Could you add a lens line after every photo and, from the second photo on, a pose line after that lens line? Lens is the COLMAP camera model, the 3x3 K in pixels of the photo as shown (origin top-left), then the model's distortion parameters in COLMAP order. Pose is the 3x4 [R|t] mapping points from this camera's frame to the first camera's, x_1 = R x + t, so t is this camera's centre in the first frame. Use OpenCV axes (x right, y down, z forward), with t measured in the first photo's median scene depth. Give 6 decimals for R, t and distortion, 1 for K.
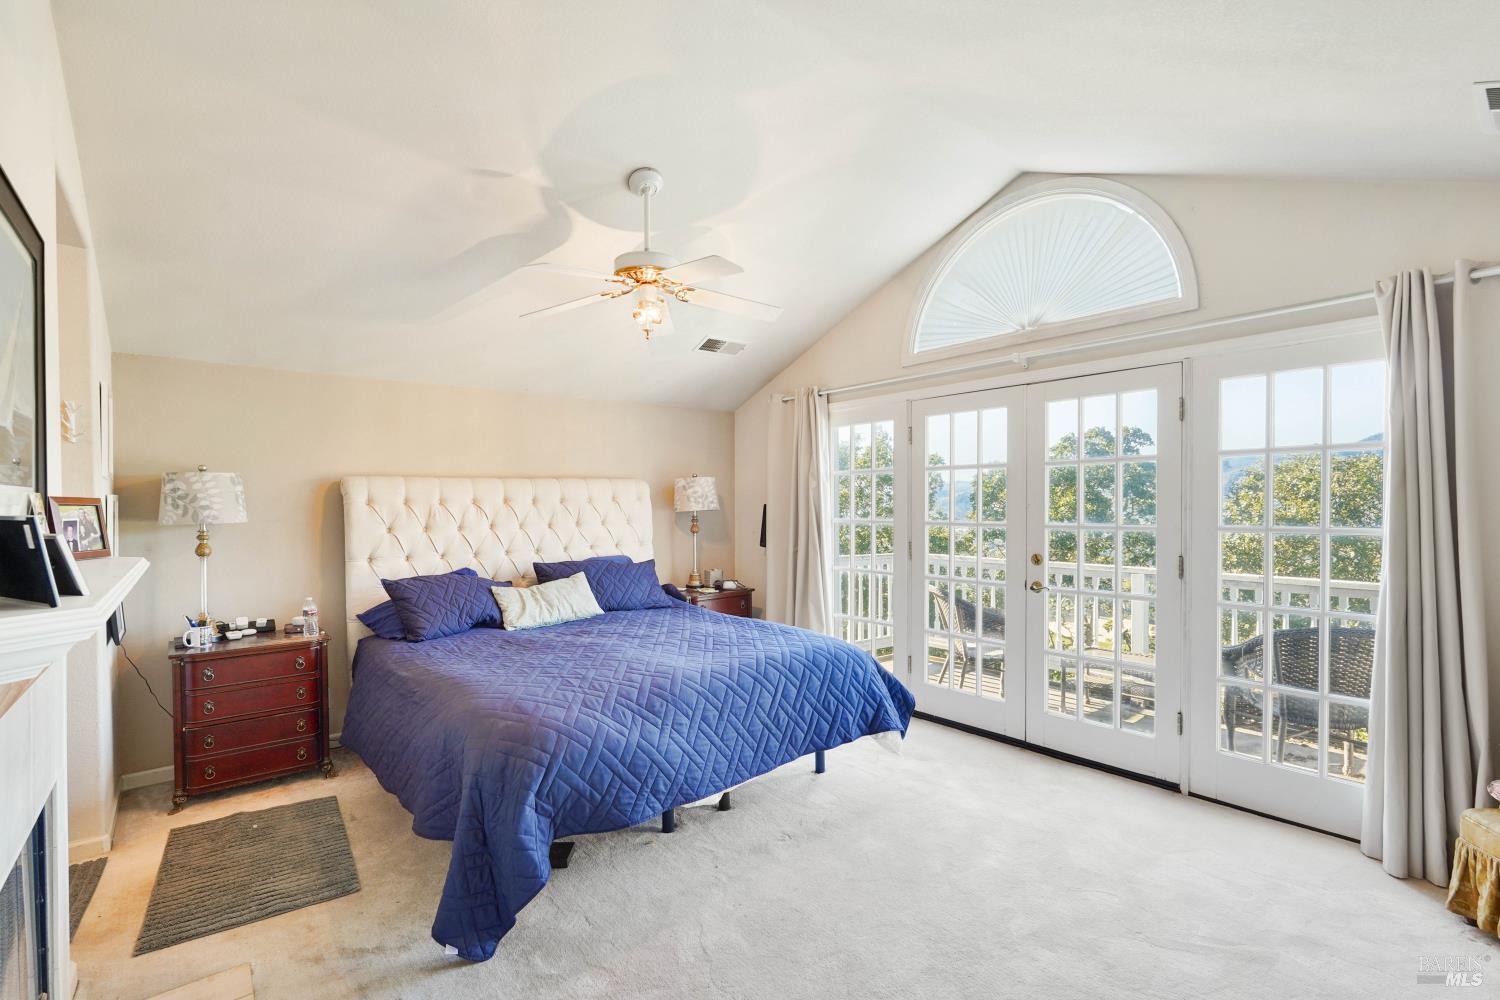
lens RADIAL K [[679.7, 0, 763.1], [0, 679.7, 507.3], [0, 0, 1]] dist [-0.013077, 0.007943]
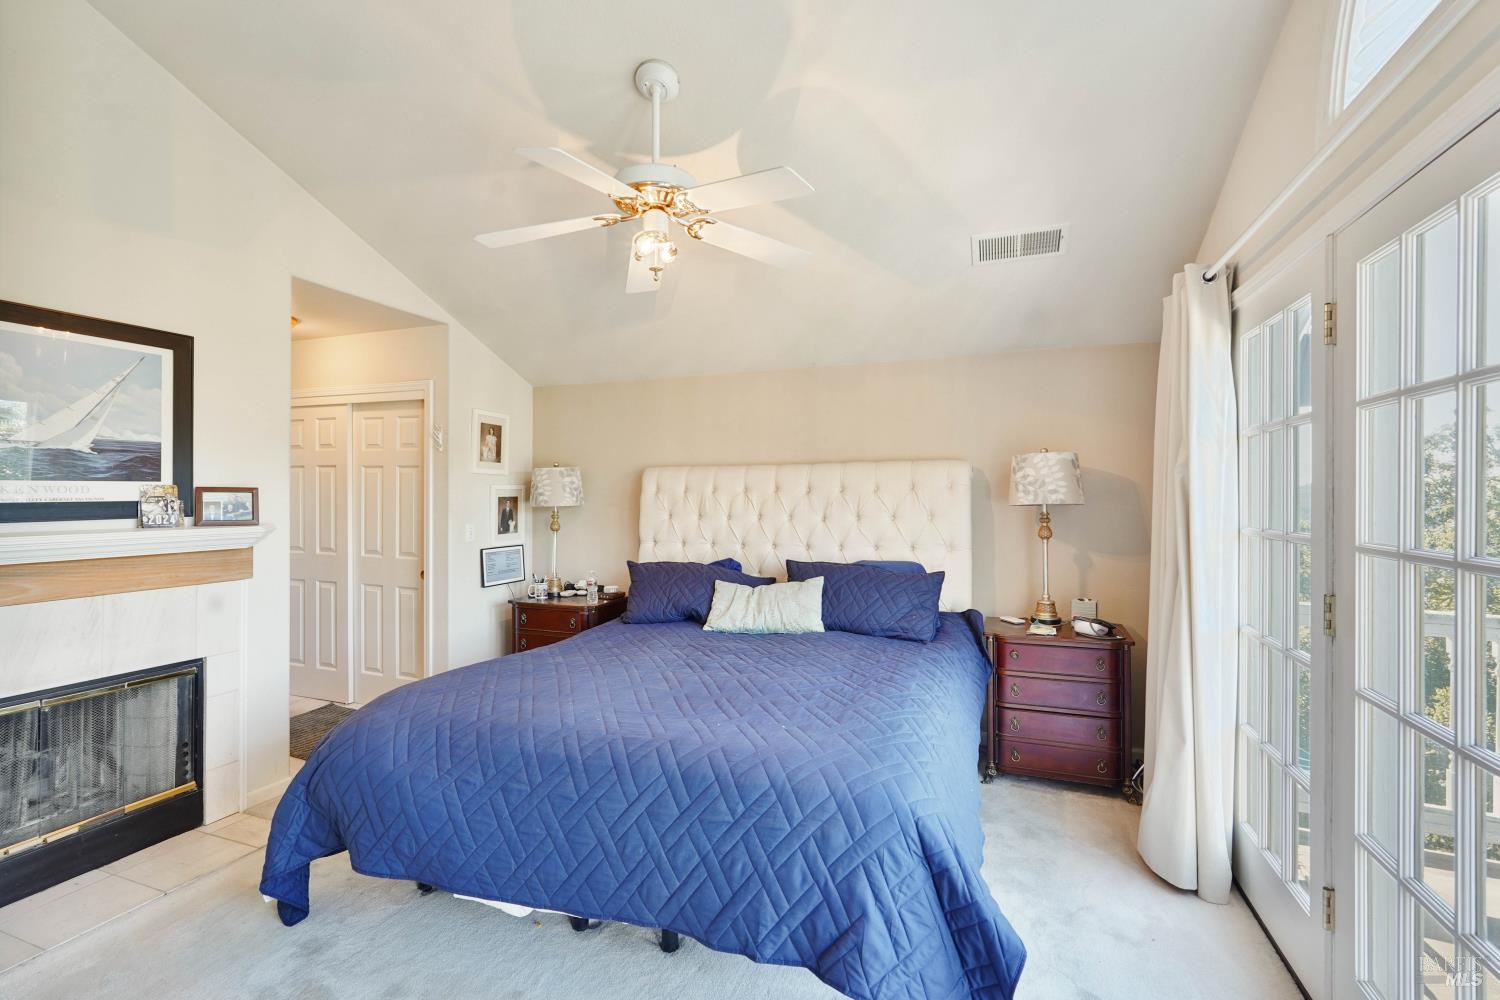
lens RADIAL K [[679.7, 0, 743.5], [0, 679.7, 492.5], [0, 0, 1]] dist [-0.013077, 0.007943]
pose [[0.479415, 0.006681, -0.877563, 0.415621], [-0.008815, 0.999957, 0.002797, -0.007931], [0.877544, 0.006395, 0.479454, 0.536771]]
